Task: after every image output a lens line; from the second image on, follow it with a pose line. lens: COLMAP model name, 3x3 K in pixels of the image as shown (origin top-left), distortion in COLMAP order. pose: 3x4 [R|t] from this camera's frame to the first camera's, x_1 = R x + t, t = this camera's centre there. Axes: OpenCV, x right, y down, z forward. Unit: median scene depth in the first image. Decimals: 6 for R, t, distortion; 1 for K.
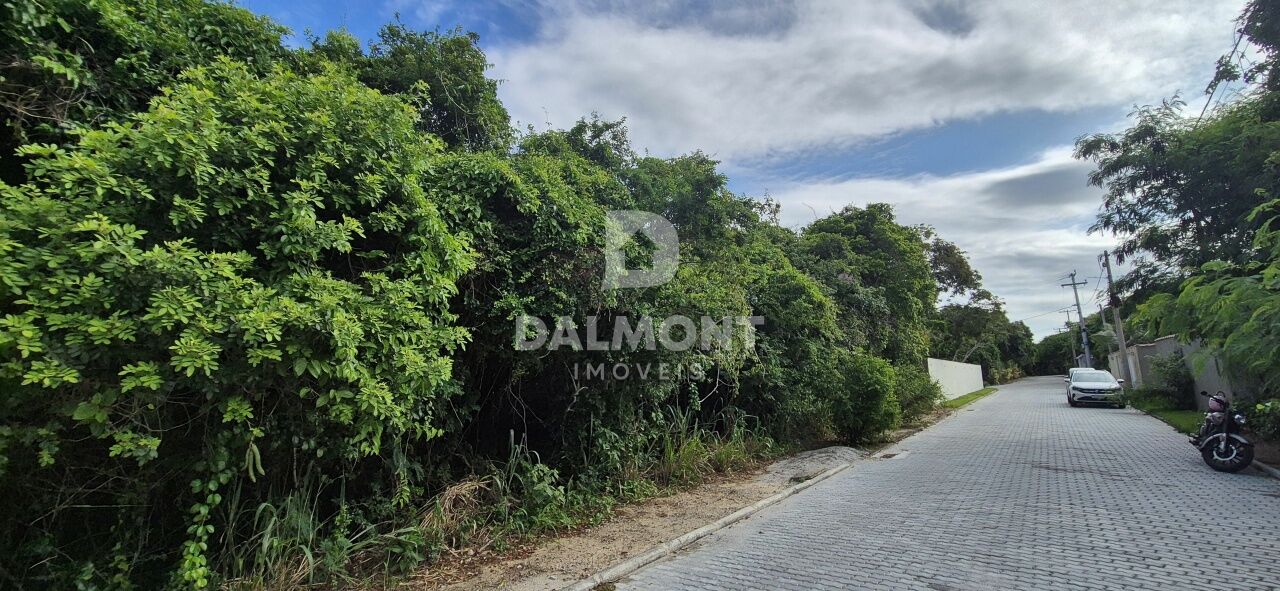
lens RADIAL K [[531.1, 0, 661.0], [0, 531.1, 308.5], [0, 0, 1]] dist [0.001247, -0.000189]
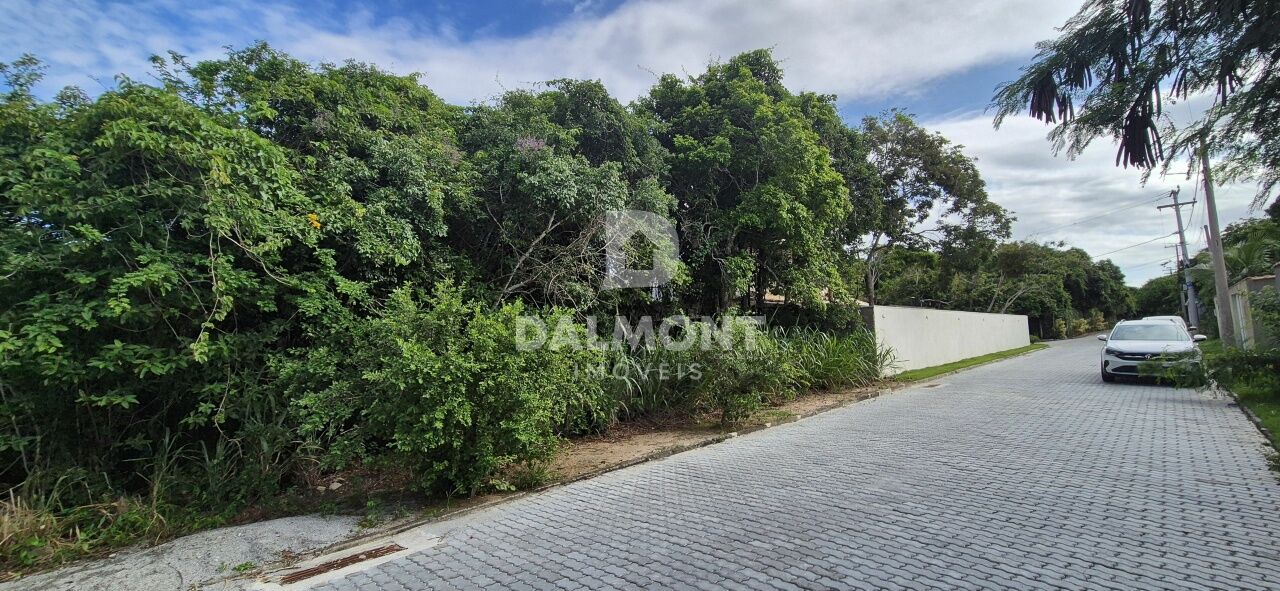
lens RADIAL K [[531.1, 0, 638.8], [0, 531.1, 302.3], [0, 0, 1]] dist [0.001247, -0.000189]
pose [[0.987666, -0.017739, -0.155570, 0.327235], [0.028888, 0.997150, 0.069698, 0.036584], [0.153890, -0.073332, 0.985363, 0.315955]]
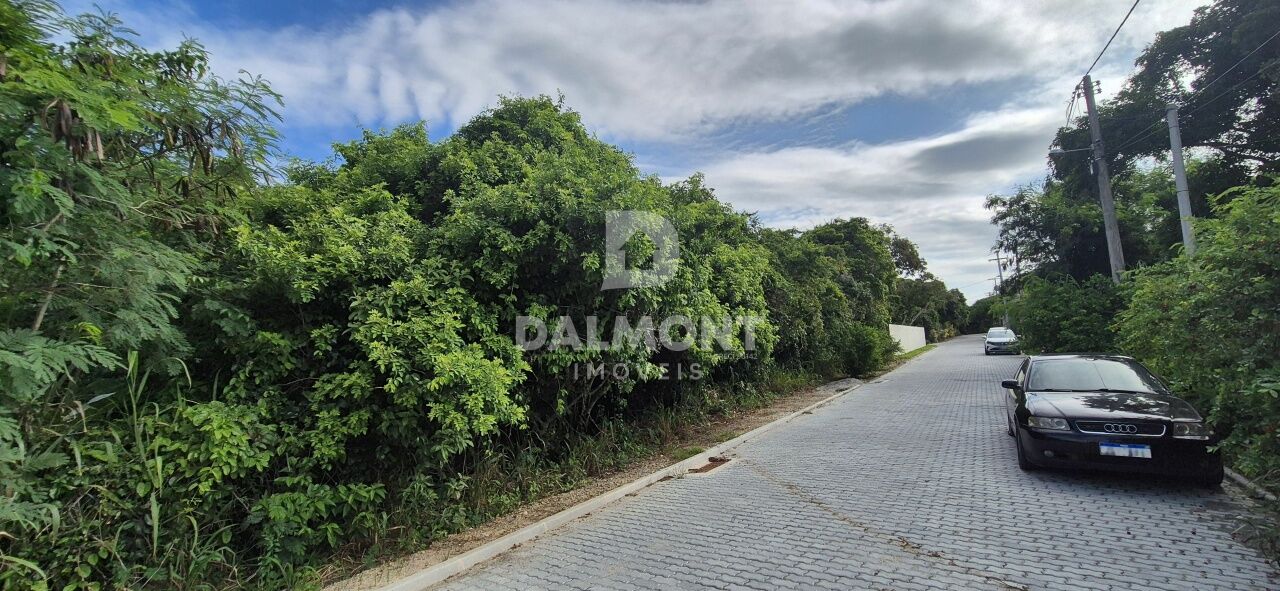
lens RADIAL K [[531.1, 0, 637.3], [0, 531.1, 305.8], [0, 0, 1]] dist [0.001247, -0.000189]
pose [[0.998346, -0.021995, 0.053112, -0.243759], [0.019054, 0.998290, 0.055259, -0.046393], [-0.054237, -0.054156, 0.997058, -0.370766]]
